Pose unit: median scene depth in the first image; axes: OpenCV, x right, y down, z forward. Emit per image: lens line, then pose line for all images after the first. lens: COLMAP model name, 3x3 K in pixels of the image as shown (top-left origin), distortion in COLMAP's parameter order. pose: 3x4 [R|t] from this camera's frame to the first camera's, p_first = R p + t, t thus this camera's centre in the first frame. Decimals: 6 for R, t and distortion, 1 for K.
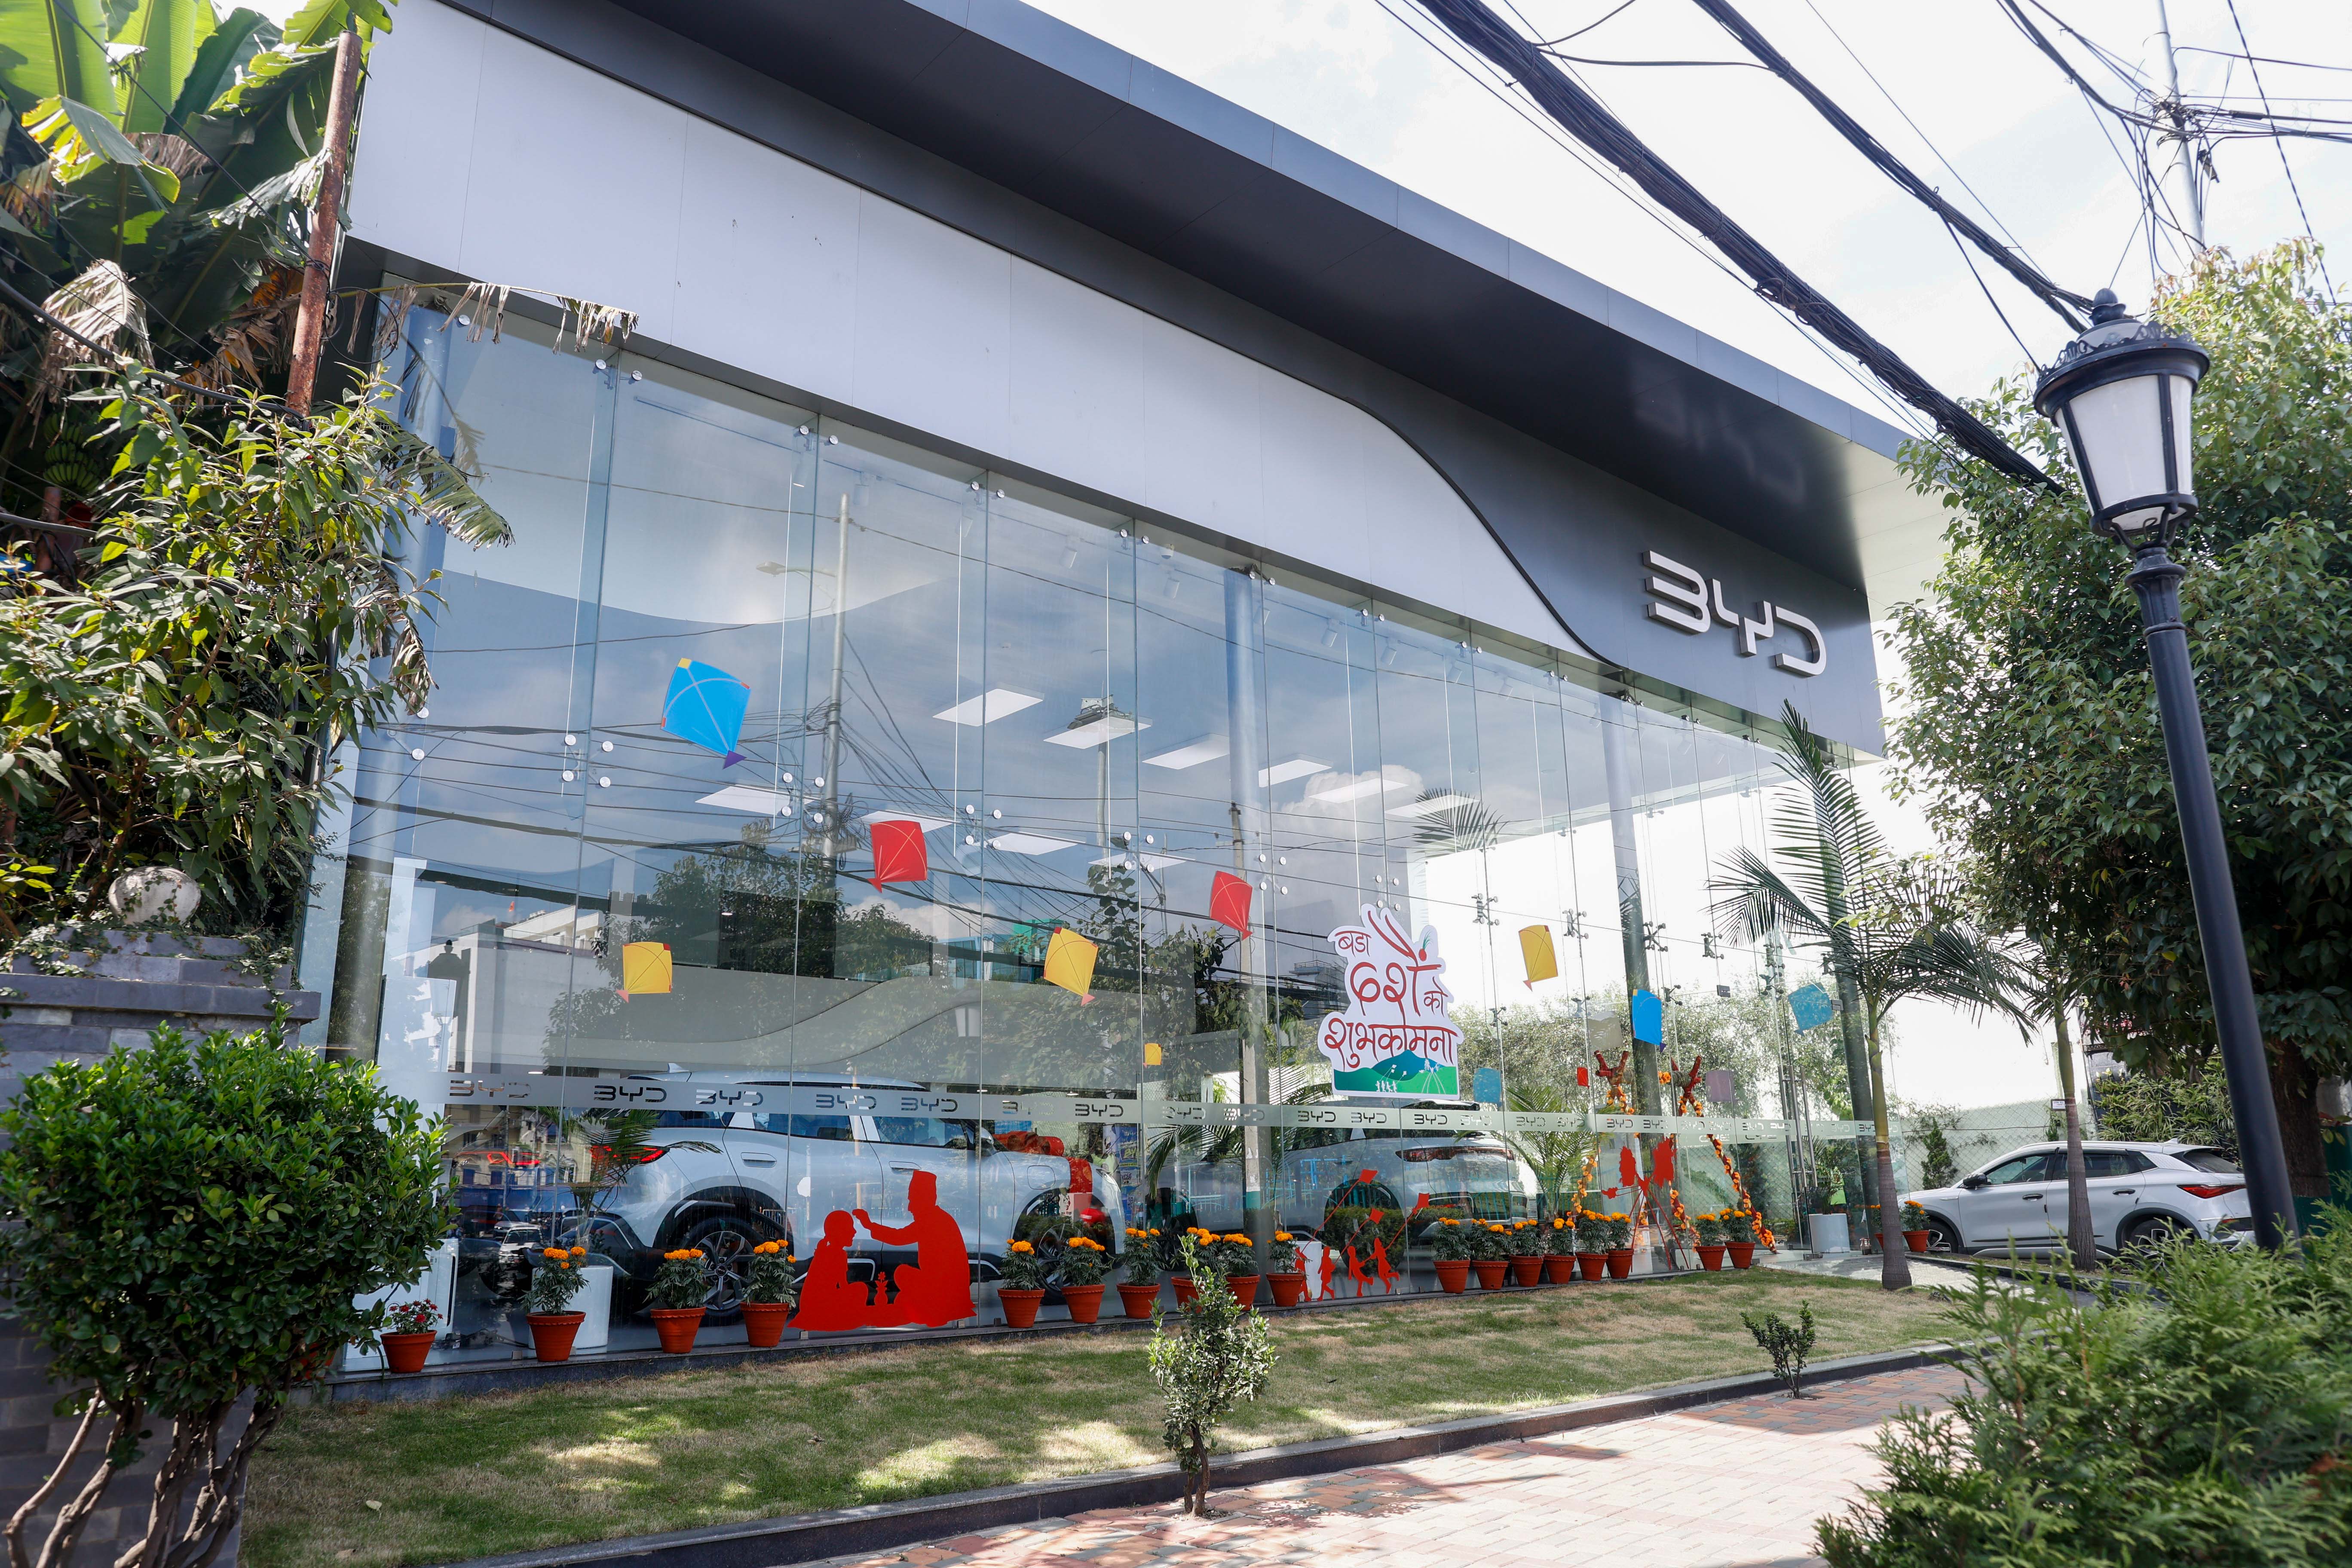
lens RADIAL K [[1622.4, 0, 1165.6], [0, 1622.4, 791.9], [0, 0, 1]] dist [-0.012397, -0.000688]
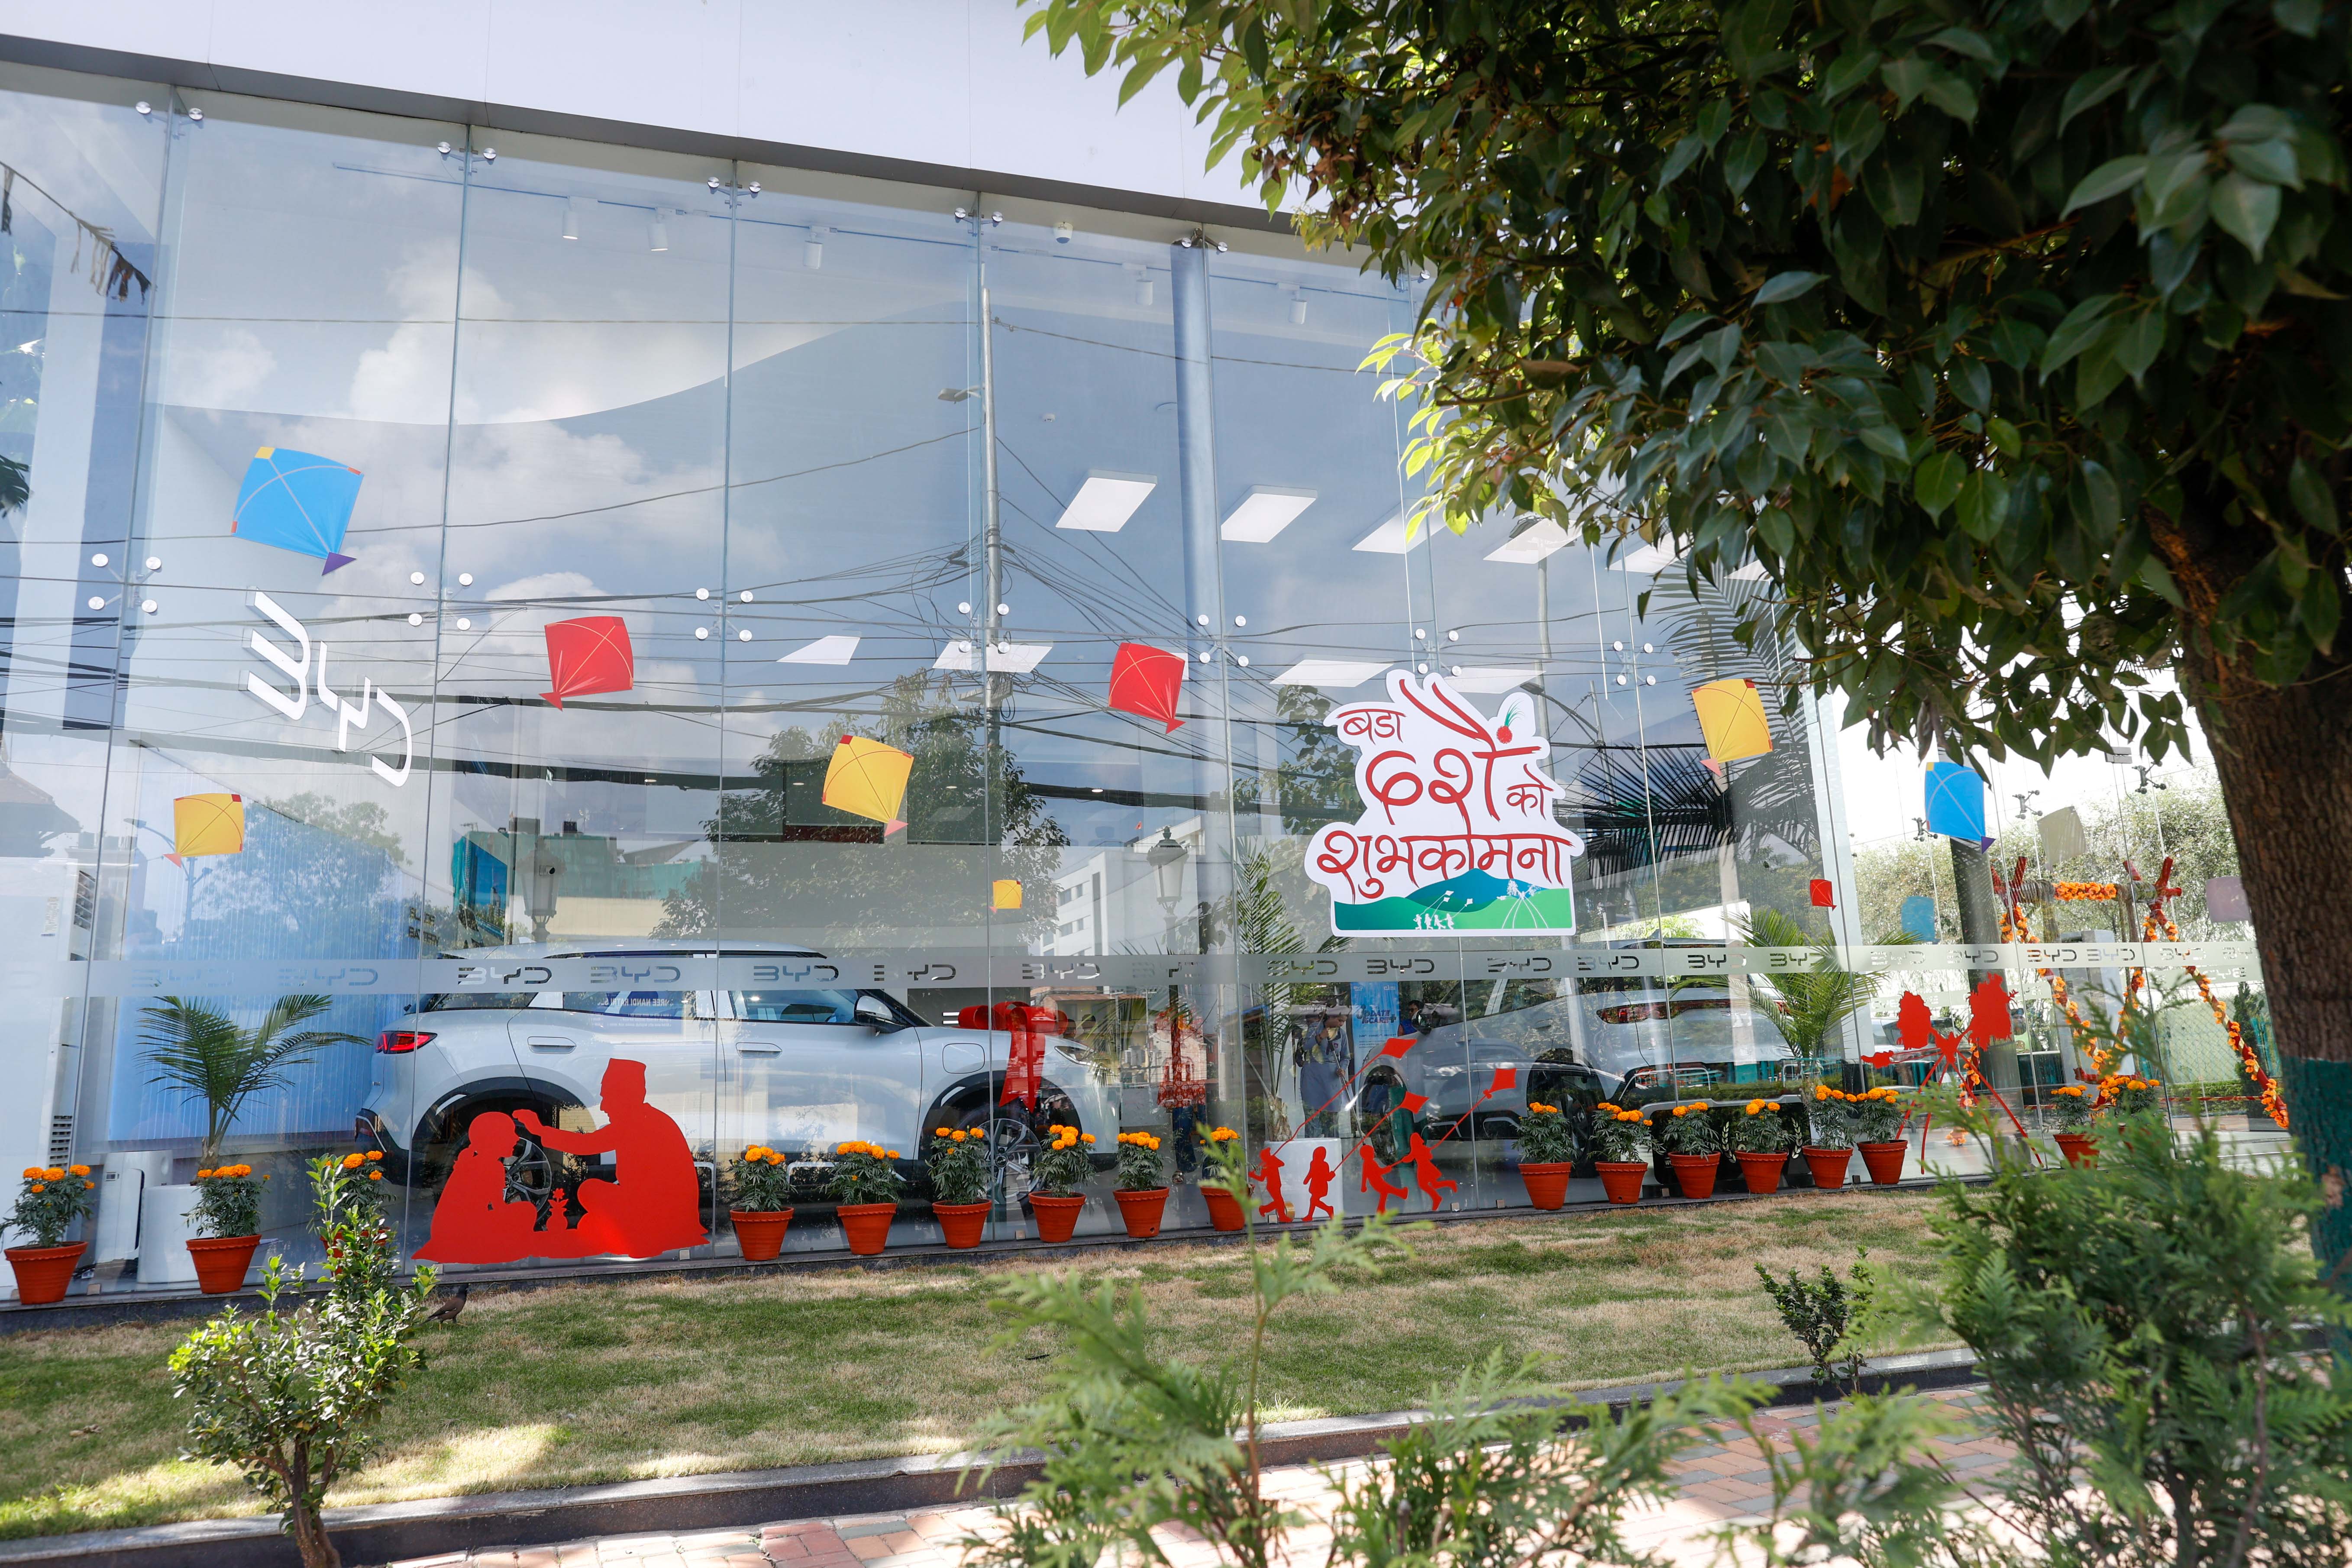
lens RADIAL K [[1622.5, 0, 1181.9], [0, 1622.5, 772.0], [0, 0, 1]] dist [-0.012397, -0.000688]
pose [[0.916348, -0.092700, -0.389503, 0.317611], [0.116977, 0.992368, 0.039024, 0.076064], [0.382912, -0.081323, 0.920198, 0.308617]]
